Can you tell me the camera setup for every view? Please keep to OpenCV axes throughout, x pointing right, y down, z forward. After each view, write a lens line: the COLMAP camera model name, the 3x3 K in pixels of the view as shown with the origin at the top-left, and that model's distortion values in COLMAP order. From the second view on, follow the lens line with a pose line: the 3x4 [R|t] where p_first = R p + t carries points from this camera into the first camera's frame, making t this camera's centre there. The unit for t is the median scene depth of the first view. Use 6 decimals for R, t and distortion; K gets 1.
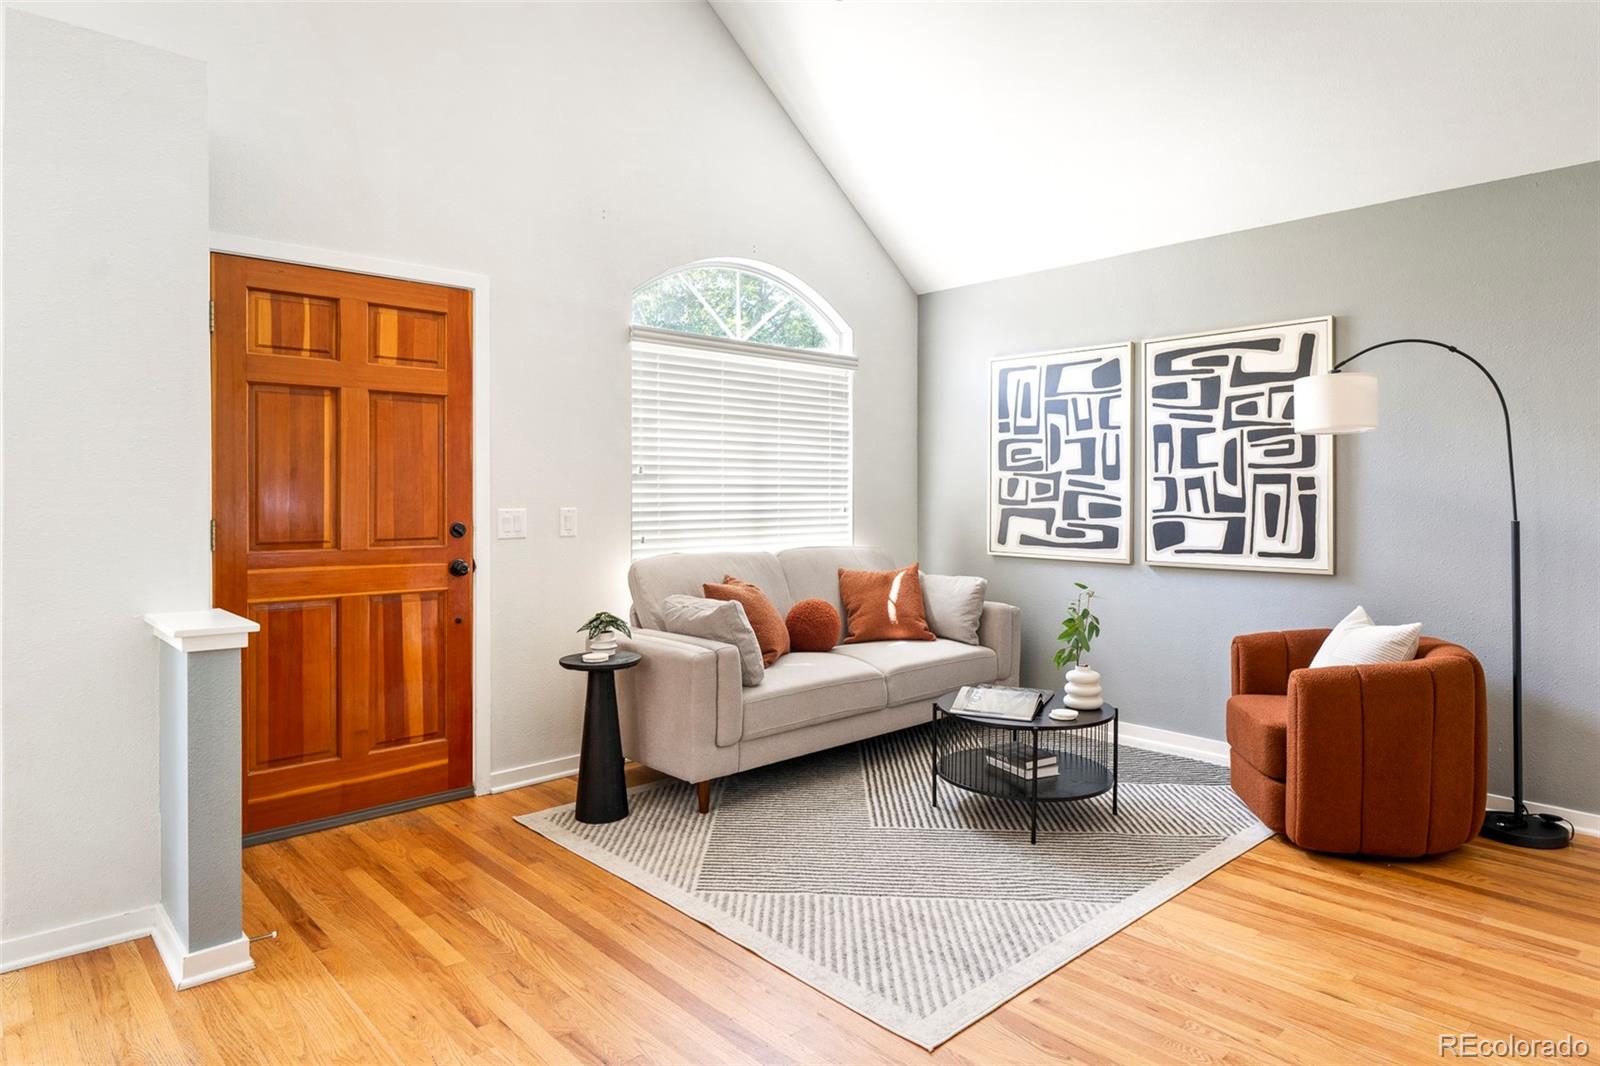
lens RADIAL K [[943.5, 0, 795.5], [0, 943.5, 497.5], [0, 0, 1]] dist [-0.003044, -0.000501]
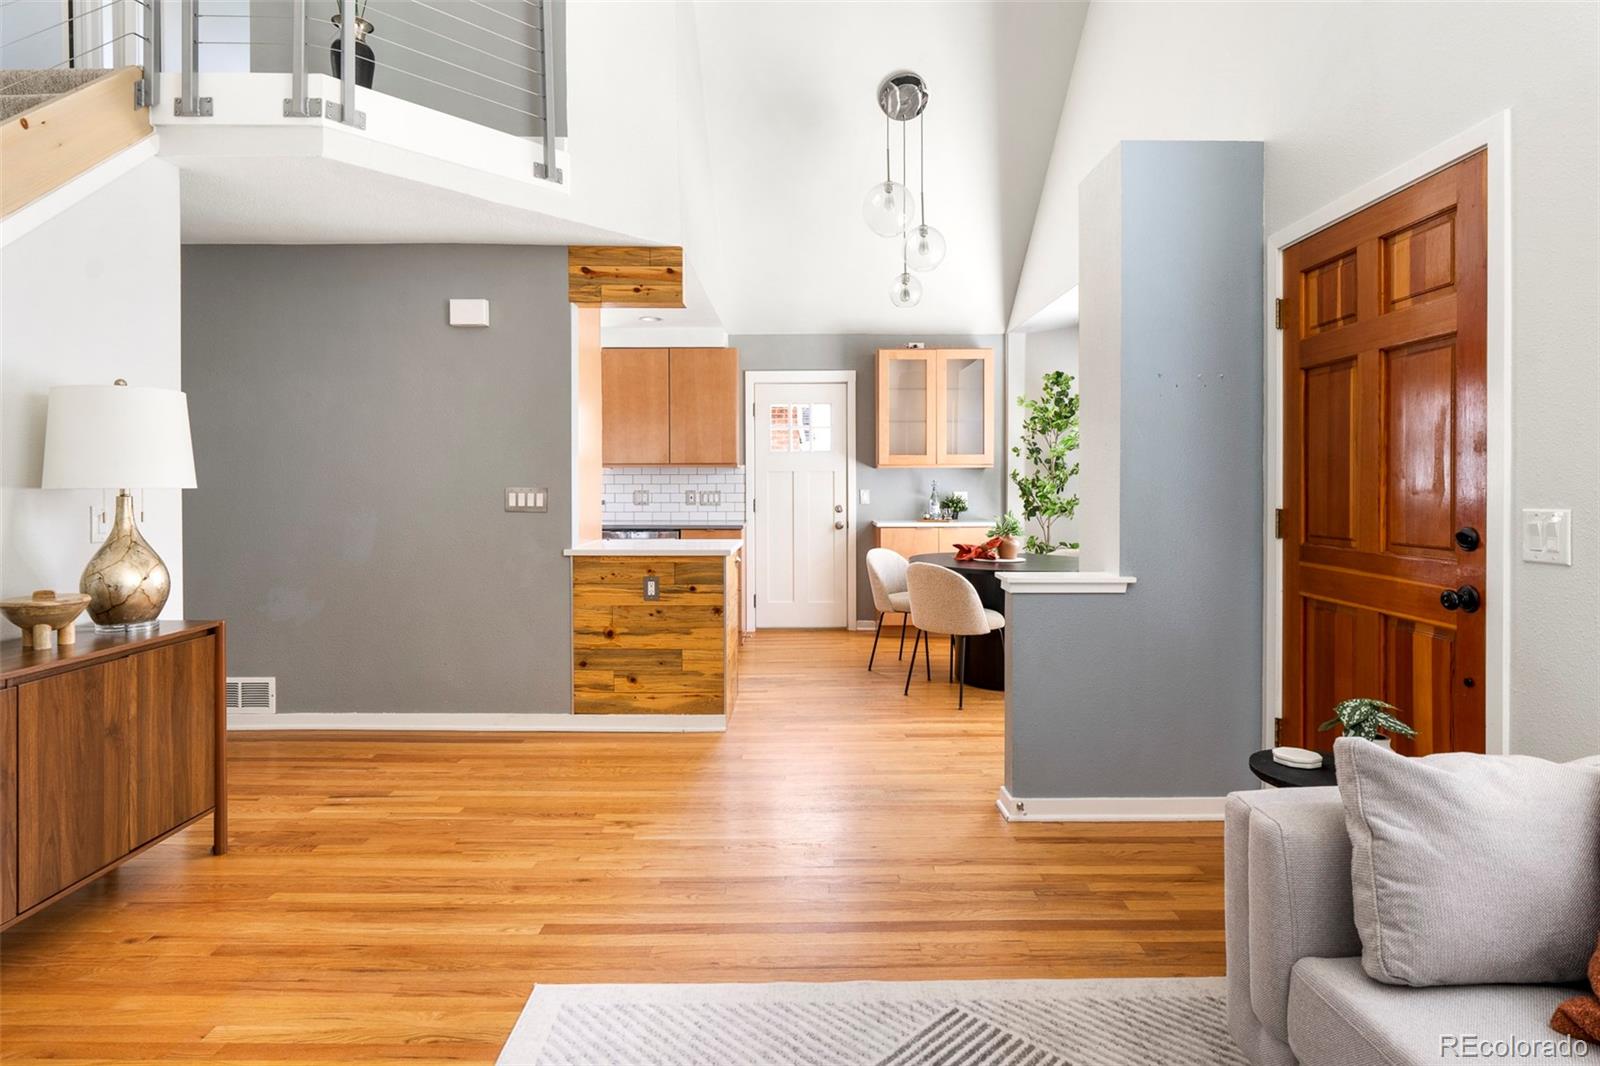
lens RADIAL K [[854.5, 0, 797.2], [0, 854.5, 499.5], [0, 0, 1]] dist [0.001842, 0.000737]
pose [[-0.680498, 0.010907, -0.732669, 0.474618], [-0.001013, 0.999874, 0.015826, -0.001062], [0.732749, 0.011512, -0.680401, 1.361490]]
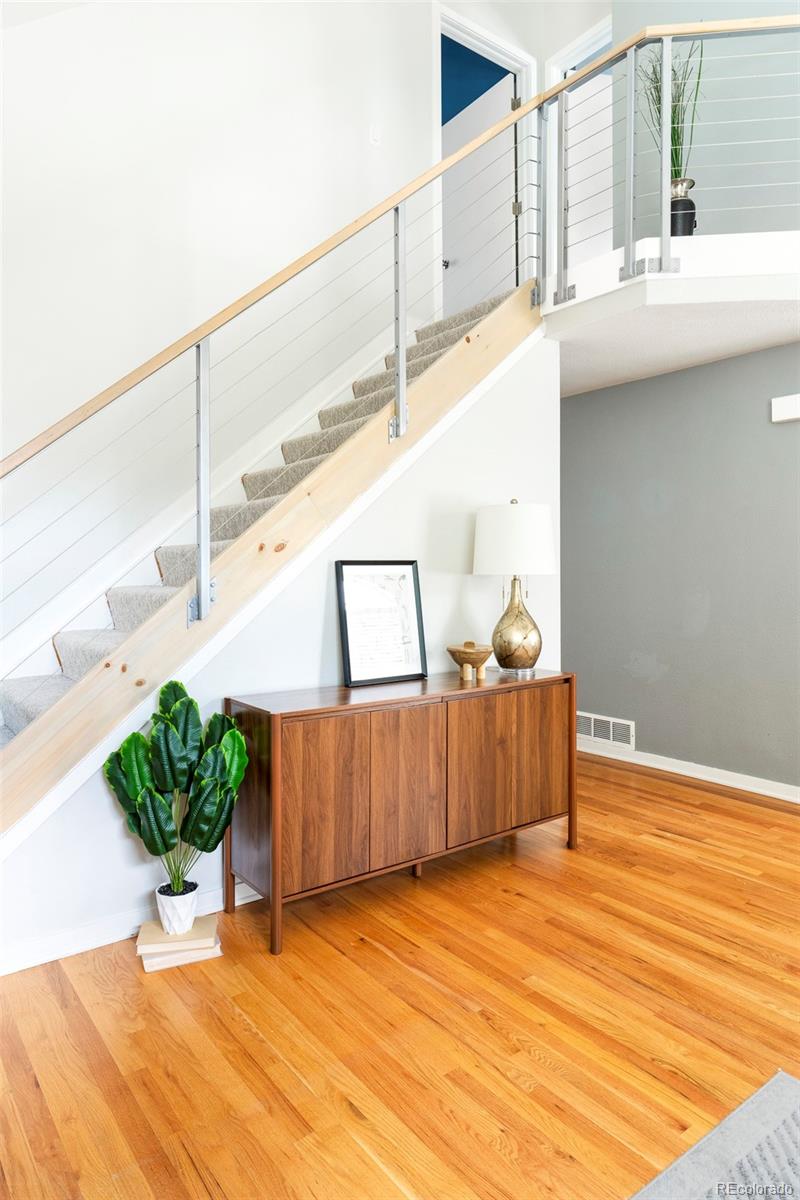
lens RADIAL K [[749.8, 0, 402.5], [0, 749.8, 568.2], [0, 0, 1]] dist [-0.000022, -0.002342]
pose [[-0.995549, 0.003367, 0.094190, 0.359314], [0.003546, 0.999992, 0.001740, -0.010065], [-0.094184, 0.002066, -0.995553, 1.378175]]
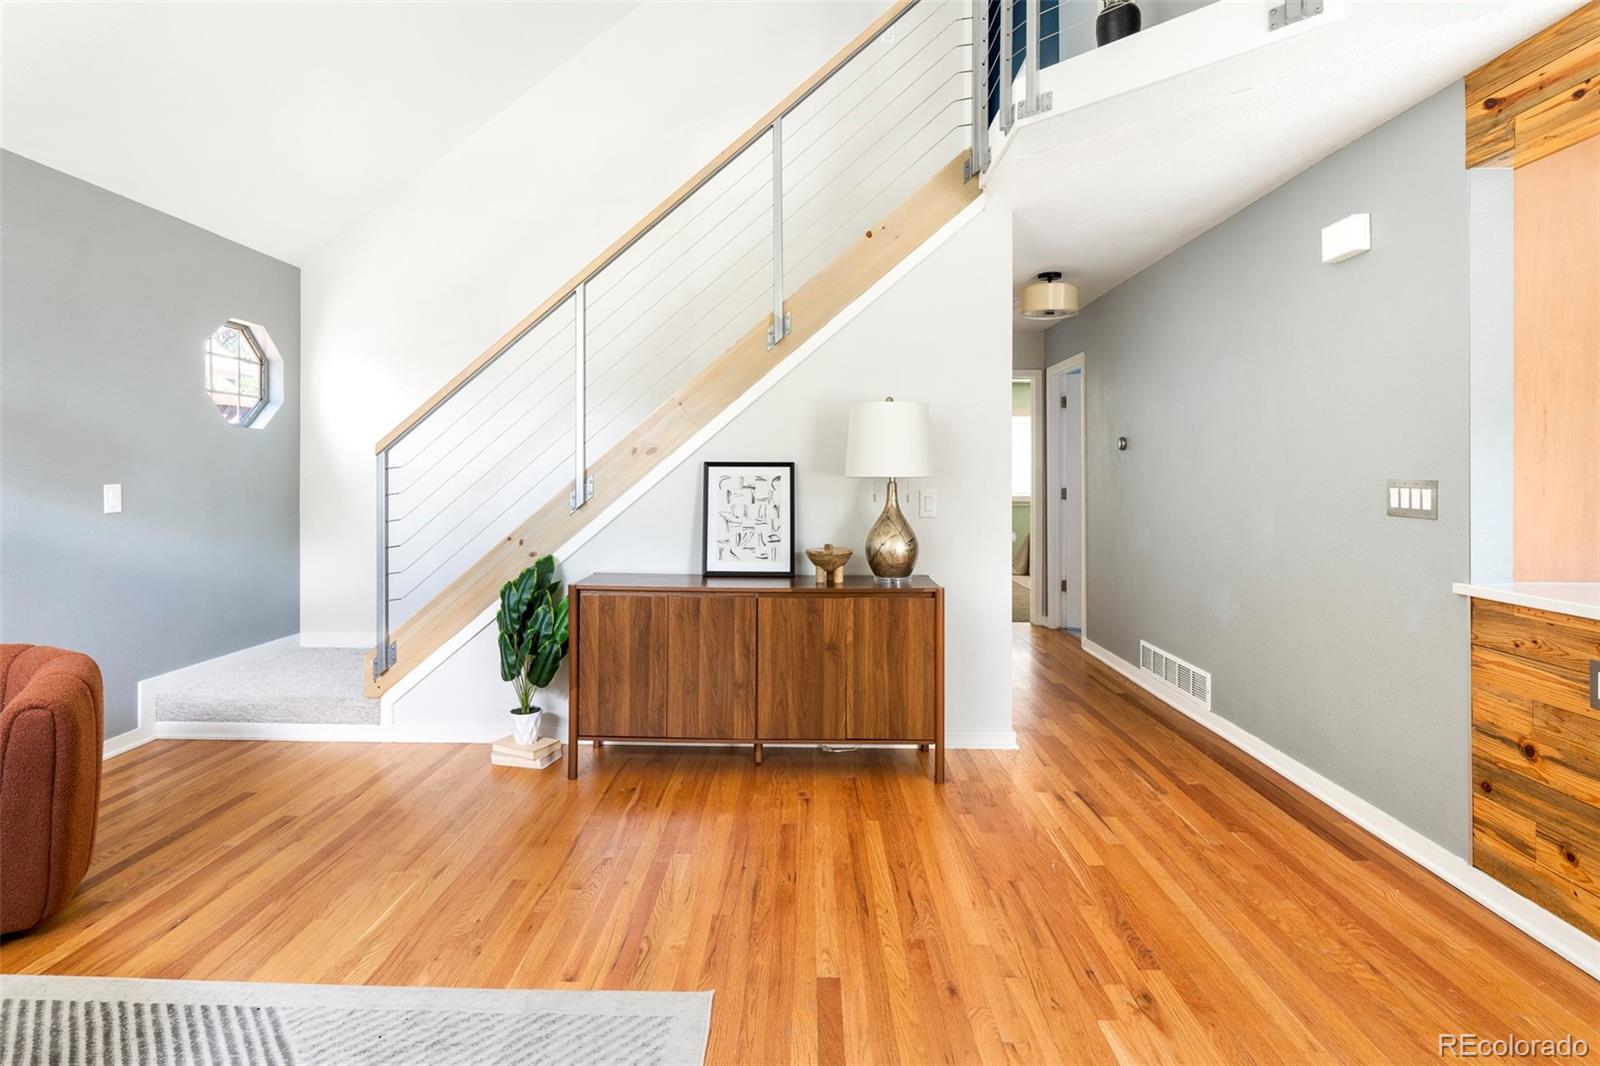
lens RADIAL K [[781.3, 0, 791.9], [0, 781.3, 473.8], [0, 0, 1]] dist [-0.003415, 0.000408]
pose [[-0.721502, -0.002988, 0.692406, -0.382100], [-0.003908, 0.999992, 0.000243, -0.002097], [-0.692401, -0.002531, -0.721508, 1.129177]]
